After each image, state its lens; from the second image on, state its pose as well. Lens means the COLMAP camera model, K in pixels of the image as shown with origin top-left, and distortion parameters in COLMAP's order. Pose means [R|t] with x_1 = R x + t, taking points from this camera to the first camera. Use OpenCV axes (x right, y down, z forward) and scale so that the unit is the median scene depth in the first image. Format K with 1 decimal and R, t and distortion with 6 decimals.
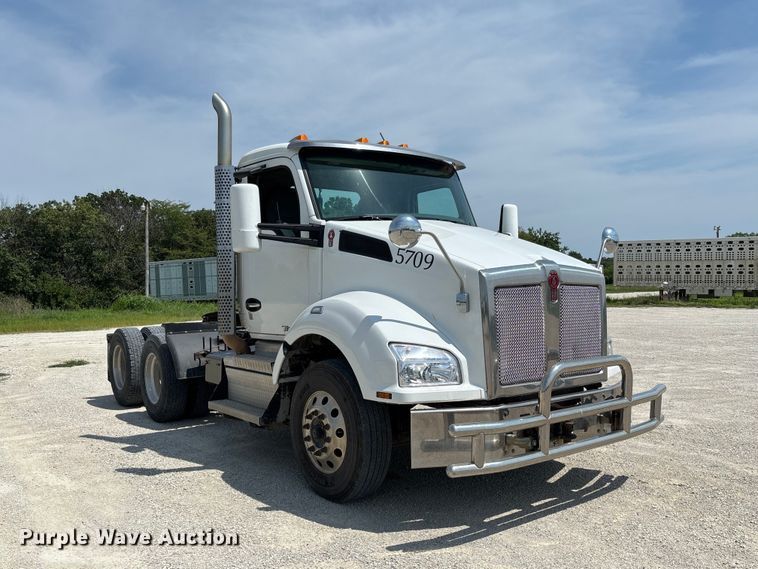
lens RADIAL K [[660.5, 0, 386.6], [0, 660.5, 287.0], [0, 0, 1]] dist [0.049372, -0.055299]
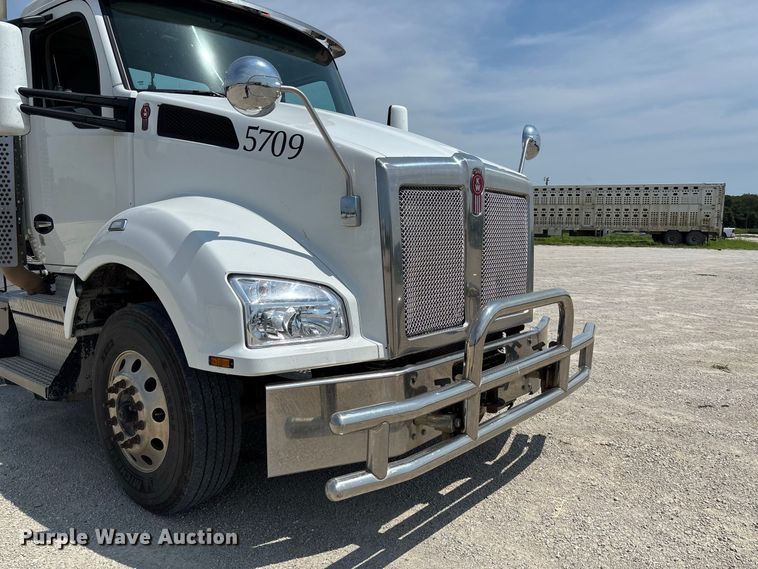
lens RADIAL K [[576.7, 0, 385.3], [0, 576.7, 283.5], [0, 0, 1]] dist [0.034758, -0.032563]
pose [[0.978982, -0.012769, 0.203548, 0.030093], [-0.006479, 0.995587, 0.093620, 0.035789], [-0.203845, -0.092971, 0.974579, 0.389293]]
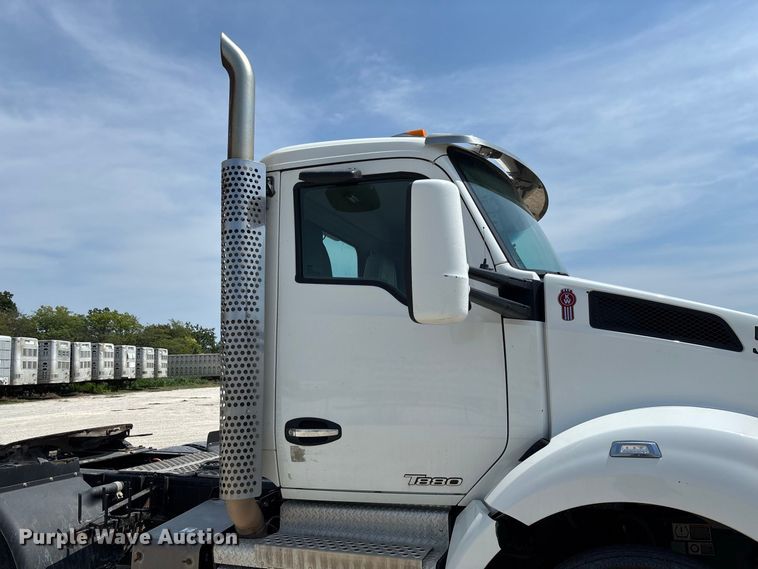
lens RADIAL K [[576.7, 0, 378.2], [0, 576.7, 288.0], [0, 0, 1]] dist [0.034758, -0.032563]
pose [[0.844037, 0.080233, 0.530249, -0.479433], [0.002279, 0.988200, -0.153155, -0.015980], [-0.536280, 0.130477, 0.833895, 0.709601]]
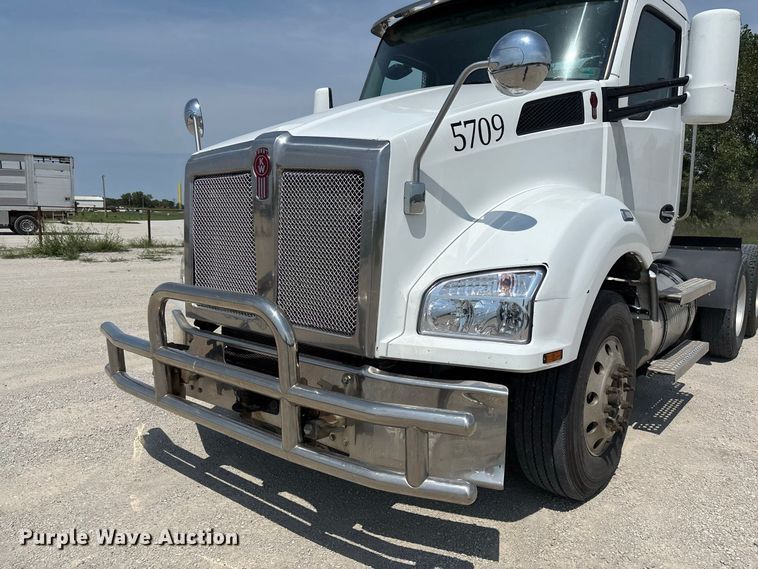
lens RADIAL K [[576.7, 0, 392.6], [0, 576.7, 288.7], [0, 0, 1]] dist [0.034758, -0.032563]
pose [[0.238908, 0.143843, -0.960329, 0.761547], [-0.023210, 0.989531, 0.142443, 0.023811], [0.970765, -0.011741, 0.239745, 0.918211]]
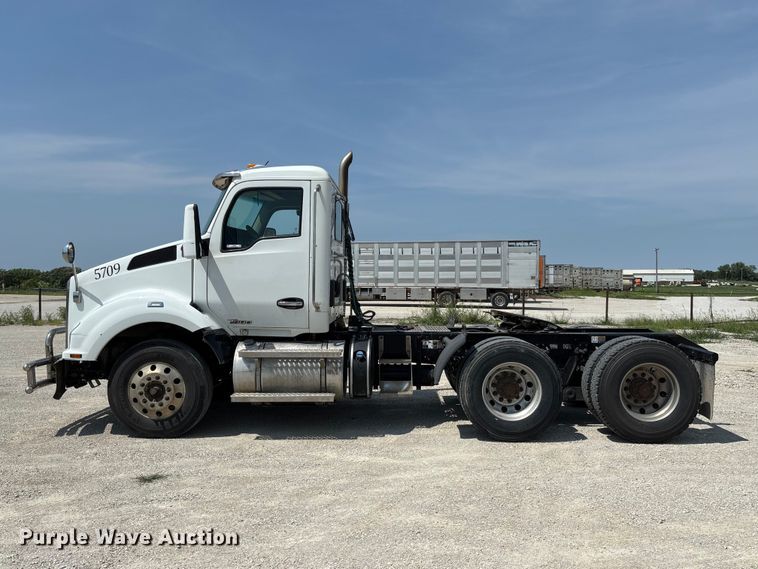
lens RADIAL K [[660.5, 0, 391.8], [0, 660.5, 282.8], [0, 0, 1]] dist [0.049372, -0.055299]
pose [[-0.620464, 0.013952, -0.784111, 1.040349], [-0.002553, 0.999801, 0.019809, -0.043899], [0.784231, 0.014293, -0.620304, 2.482537]]
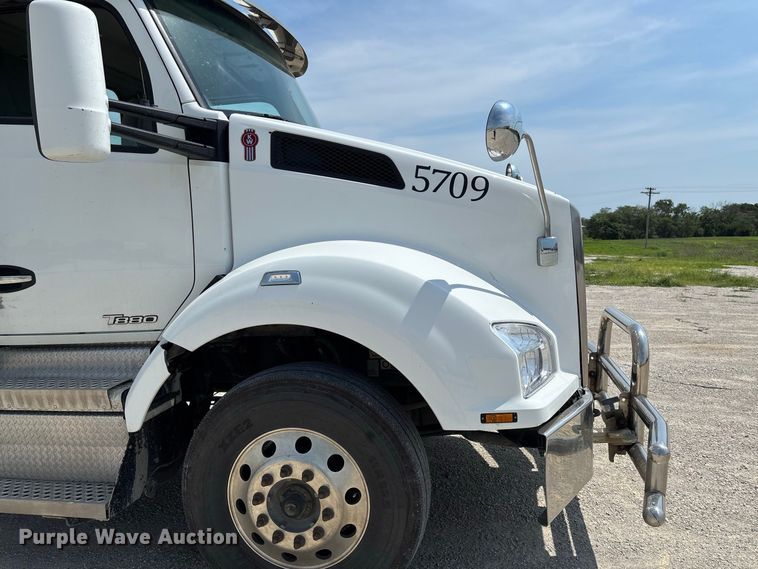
lens RADIAL K [[576.7, 0, 382.8], [0, 576.7, 279.0], [0, 0, 1]] dist [0.034758, -0.032563]
pose [[0.741272, -0.066289, 0.667924, -0.338346], [0.027551, 0.997278, 0.068399, 0.006507], [-0.670639, -0.032300, 0.741080, 0.588673]]
